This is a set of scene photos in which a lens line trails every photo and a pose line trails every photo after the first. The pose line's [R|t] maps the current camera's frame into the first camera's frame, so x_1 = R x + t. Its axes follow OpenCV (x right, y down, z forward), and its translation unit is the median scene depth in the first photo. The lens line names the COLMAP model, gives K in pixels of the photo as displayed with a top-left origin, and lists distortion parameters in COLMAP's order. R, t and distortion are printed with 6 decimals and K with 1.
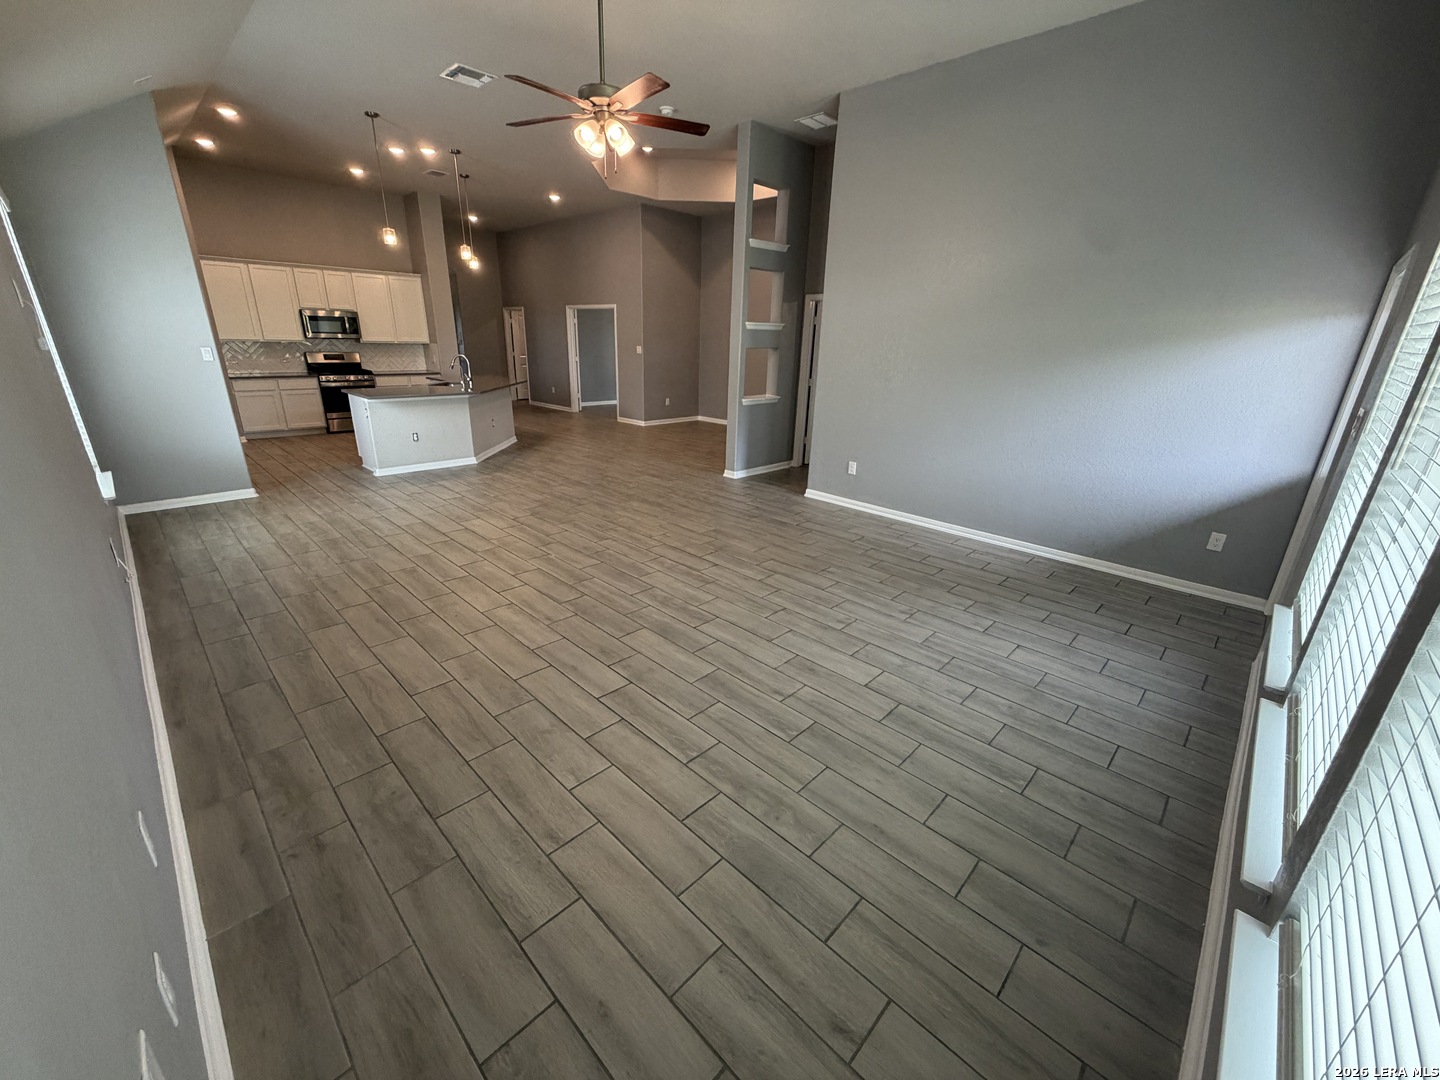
lens RADIAL K [[575.1, 0, 717.6], [0, 575.1, 539.3], [0, 0, 1]] dist [-0.001388, 0.000761]
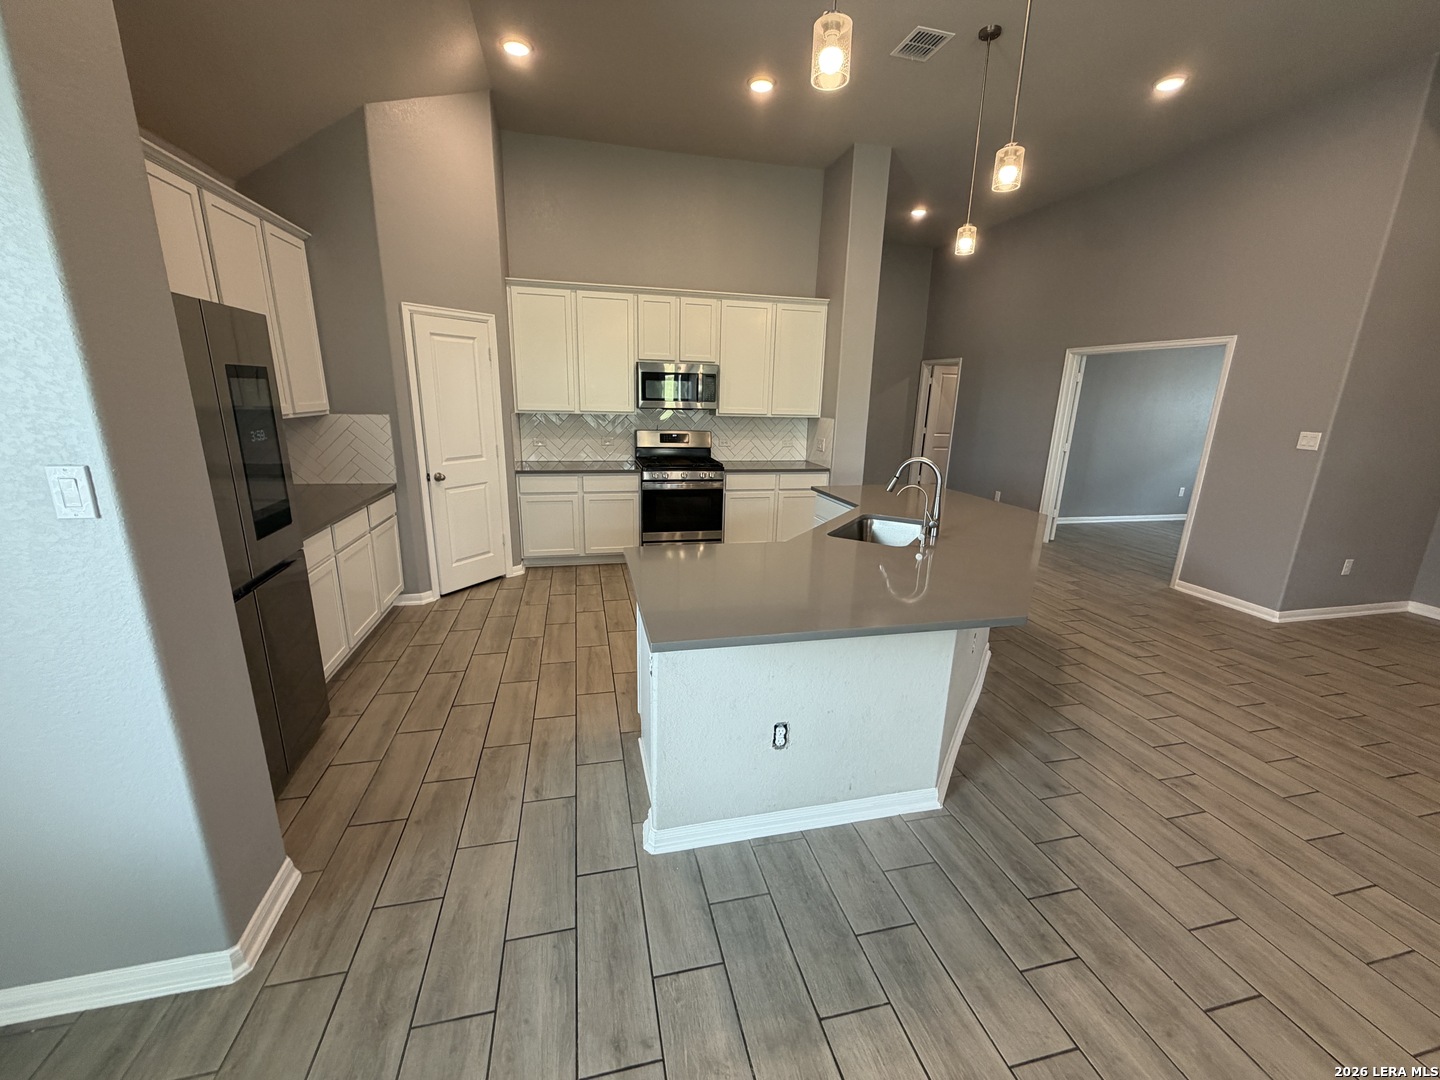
lens RADIAL K [[575.1, 0, 716.8], [0, 575.1, 539.9], [0, 0, 1]] dist [-0.001388, 0.000761]
pose [[0.845322, 0.126680, -0.519021, -0.308217], [-0.179032, 0.982479, -0.051789, -0.193599], [0.503367, 0.136700, 0.853191, 0.532865]]
